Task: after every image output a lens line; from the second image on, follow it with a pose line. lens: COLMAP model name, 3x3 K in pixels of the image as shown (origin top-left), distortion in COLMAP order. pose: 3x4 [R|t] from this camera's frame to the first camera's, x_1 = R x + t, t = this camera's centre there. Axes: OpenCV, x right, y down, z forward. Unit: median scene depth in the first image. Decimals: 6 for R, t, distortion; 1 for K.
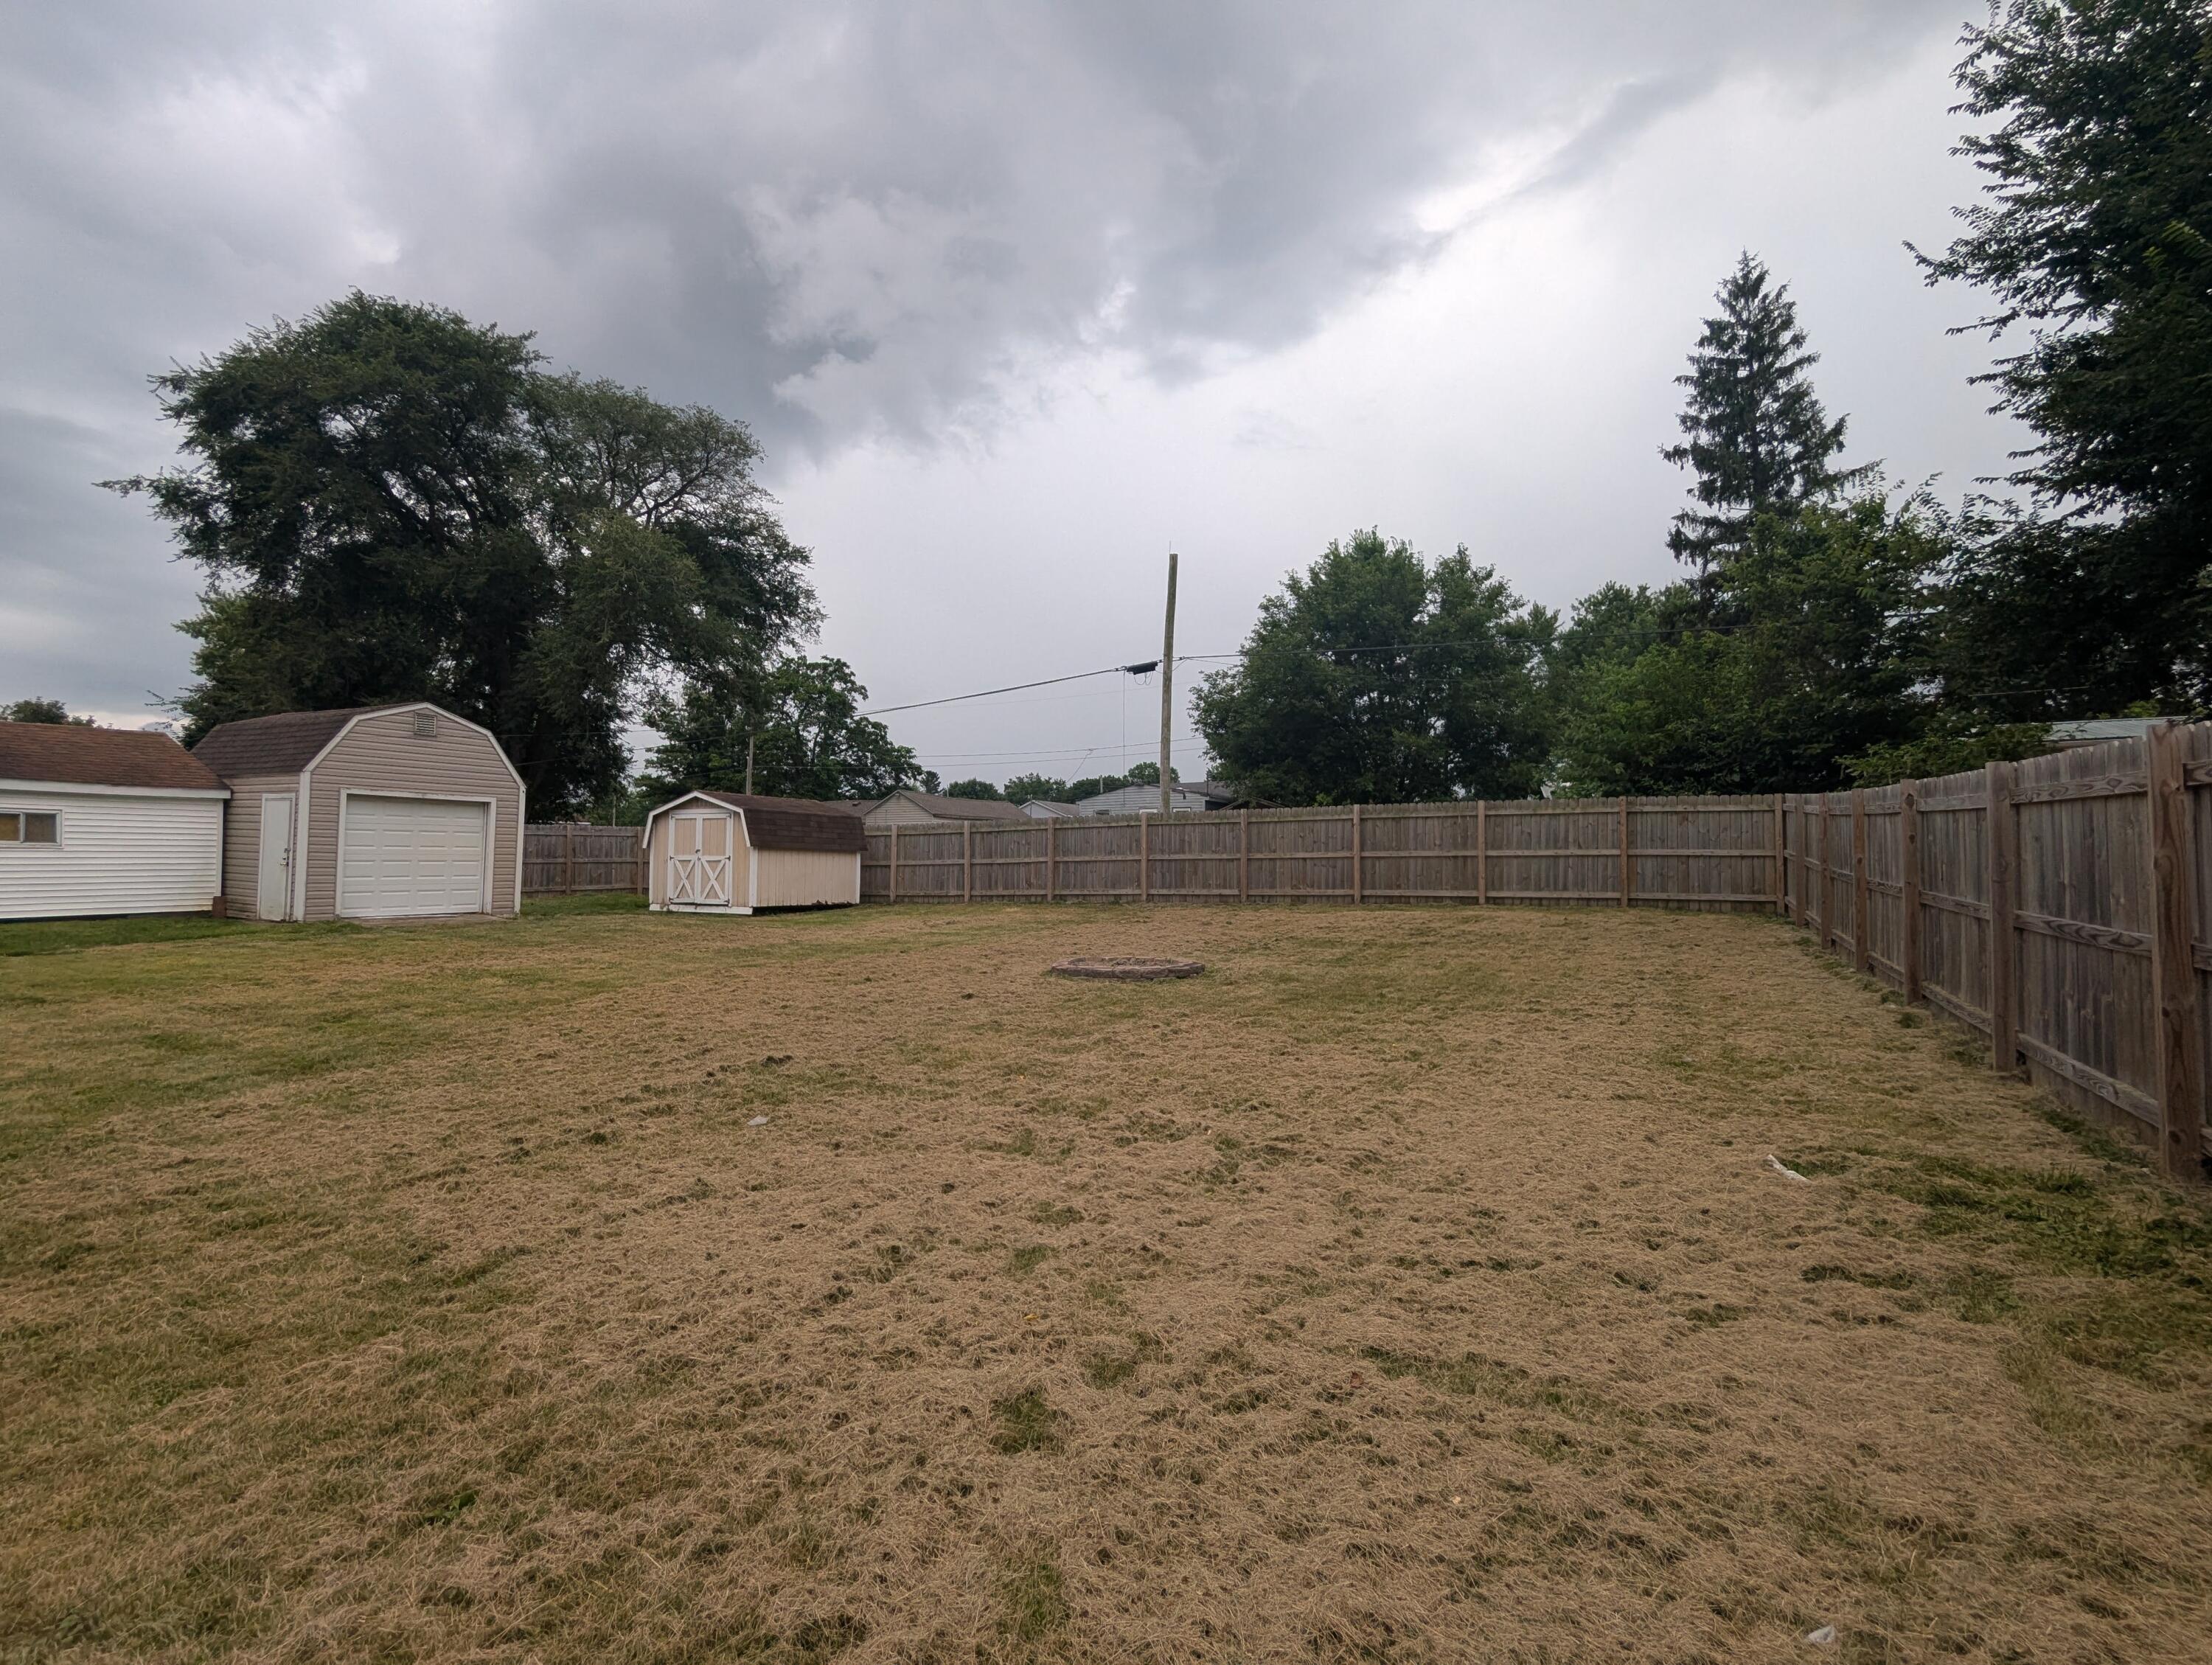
lens RADIAL K [[1056.1, 0, 1107.9], [0, 1056.1, 841.7], [0, 0, 1]] dist [0.004024, 0.003251]
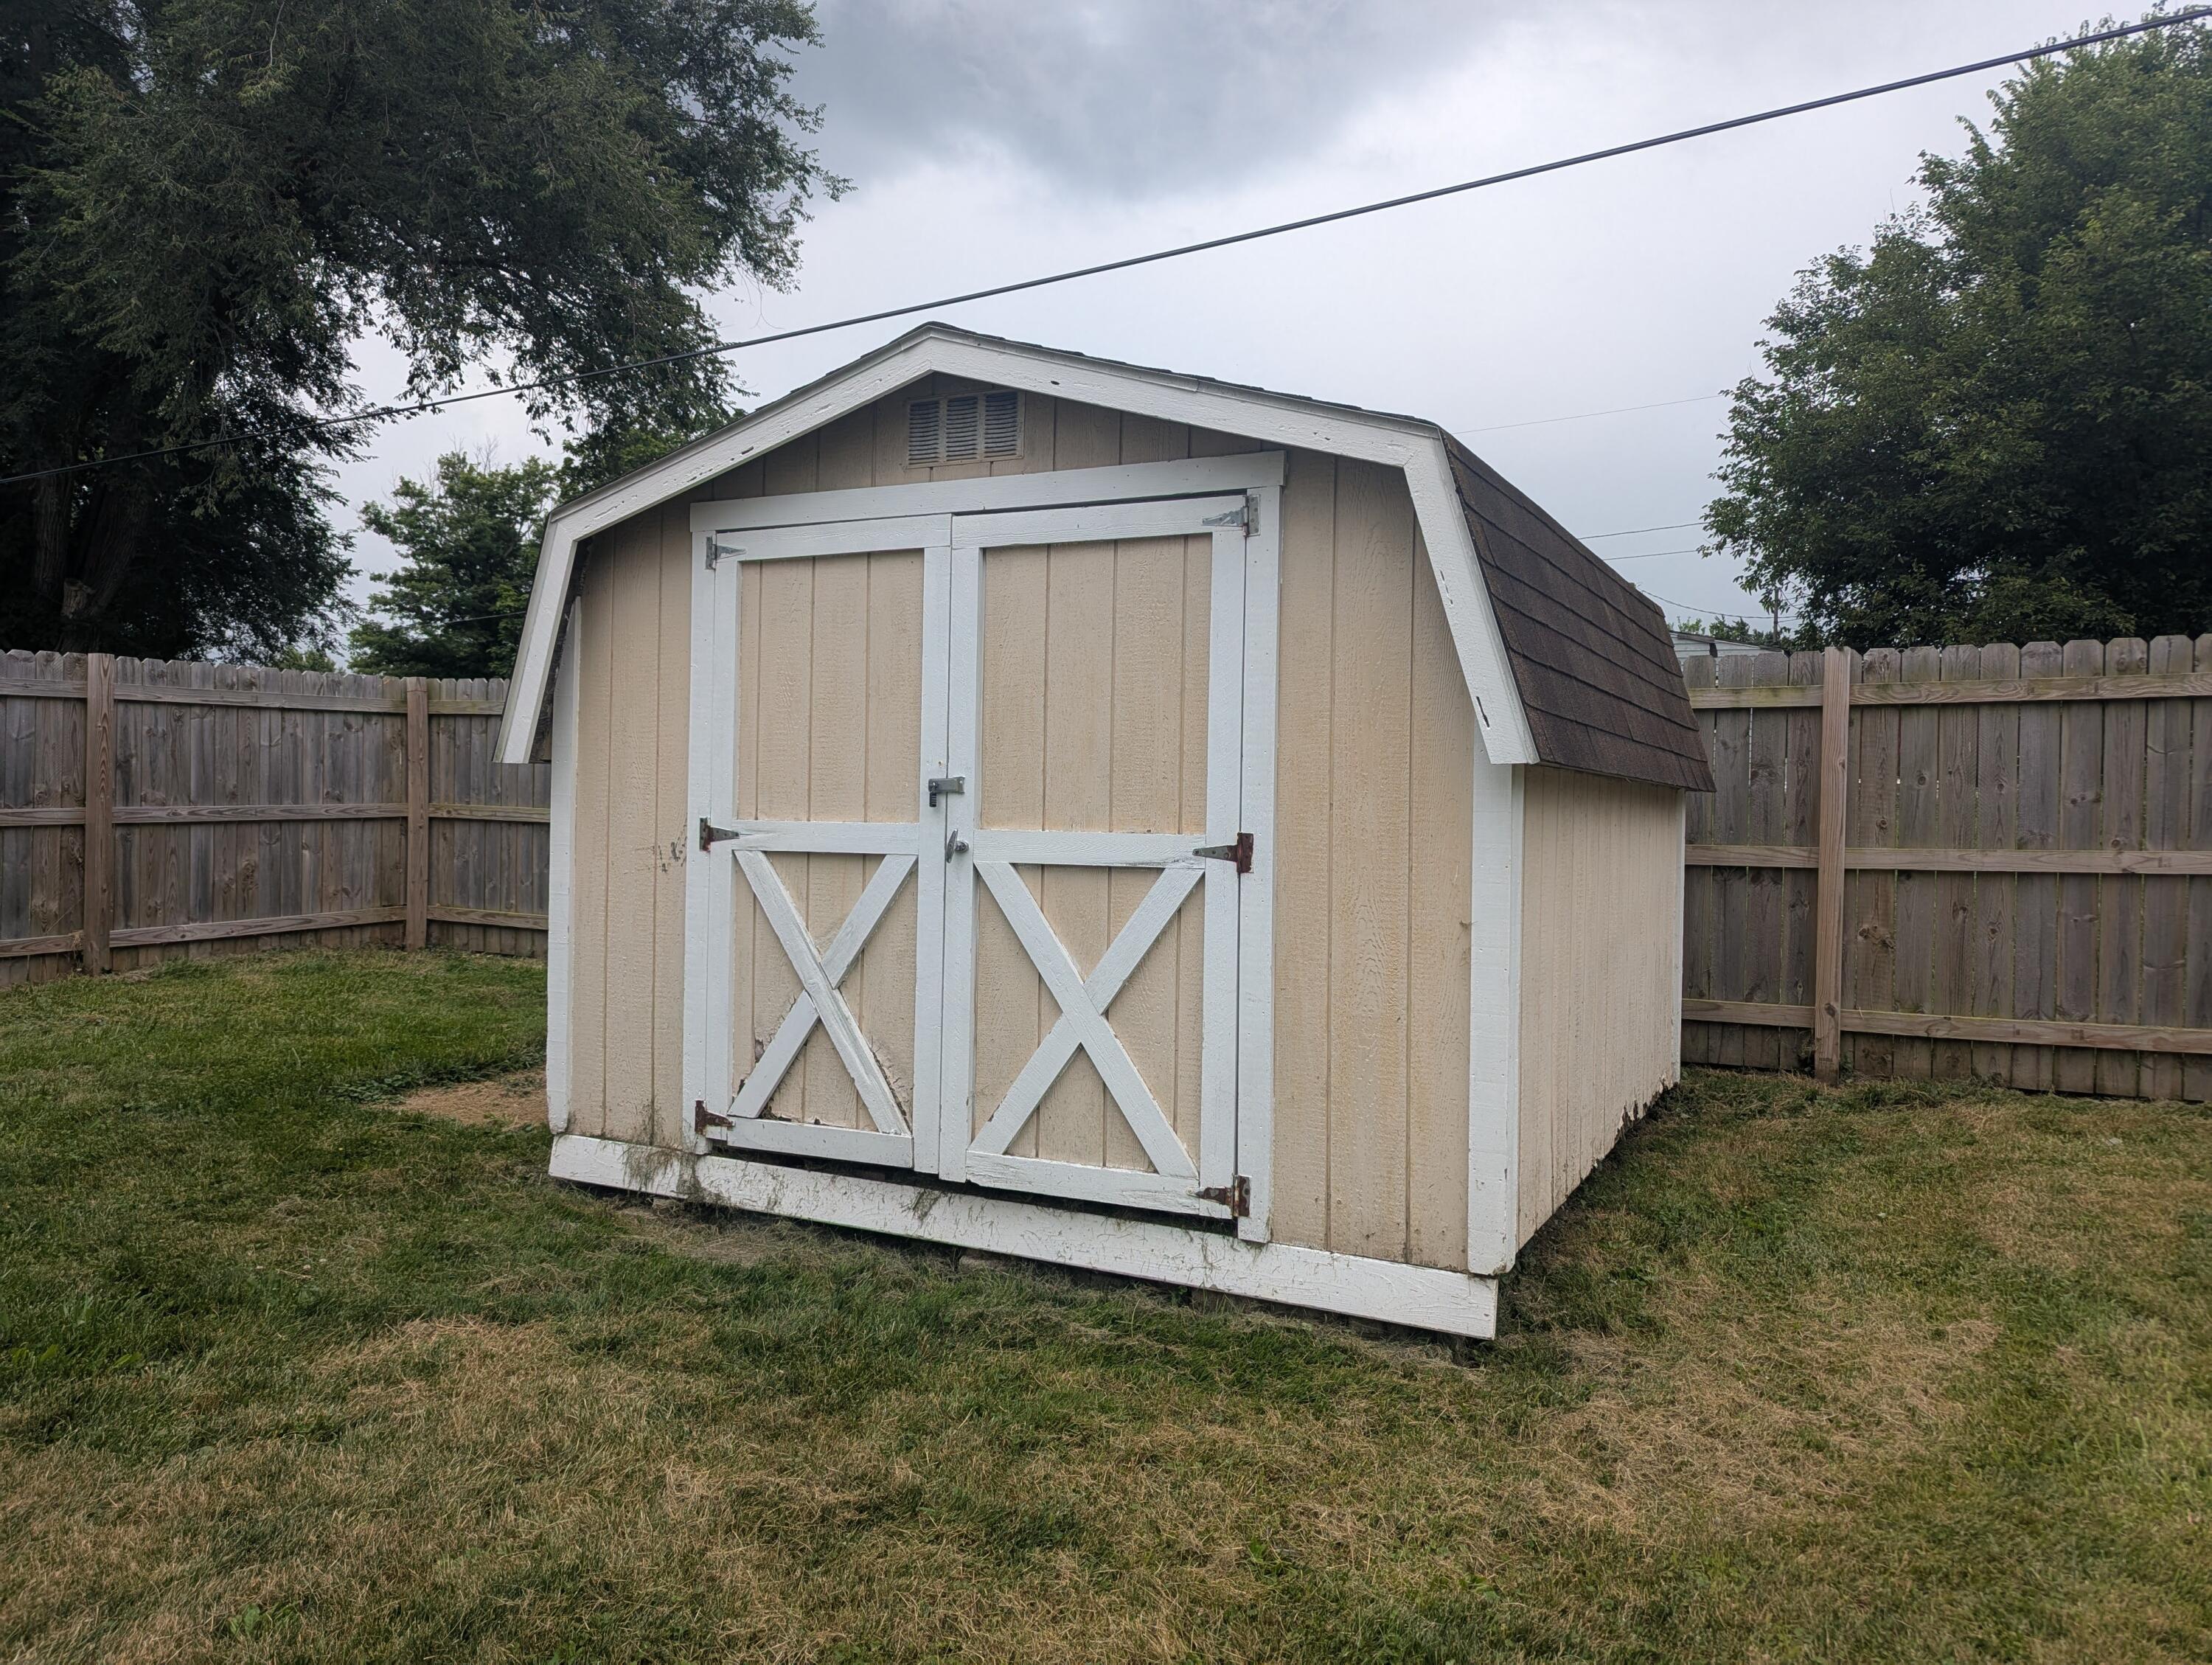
lens RADIAL K [[1516.6, 0, 1104.5], [0, 1516.6, 817.5], [0, 0, 1]] dist [0.060745, -0.037560]
pose [[0.999127, 0.013362, 0.039583, -0.165005], [-0.014783, 0.999249, 0.035825, 0.002327], [-0.039074, -0.036378, 0.998574, 0.353999]]
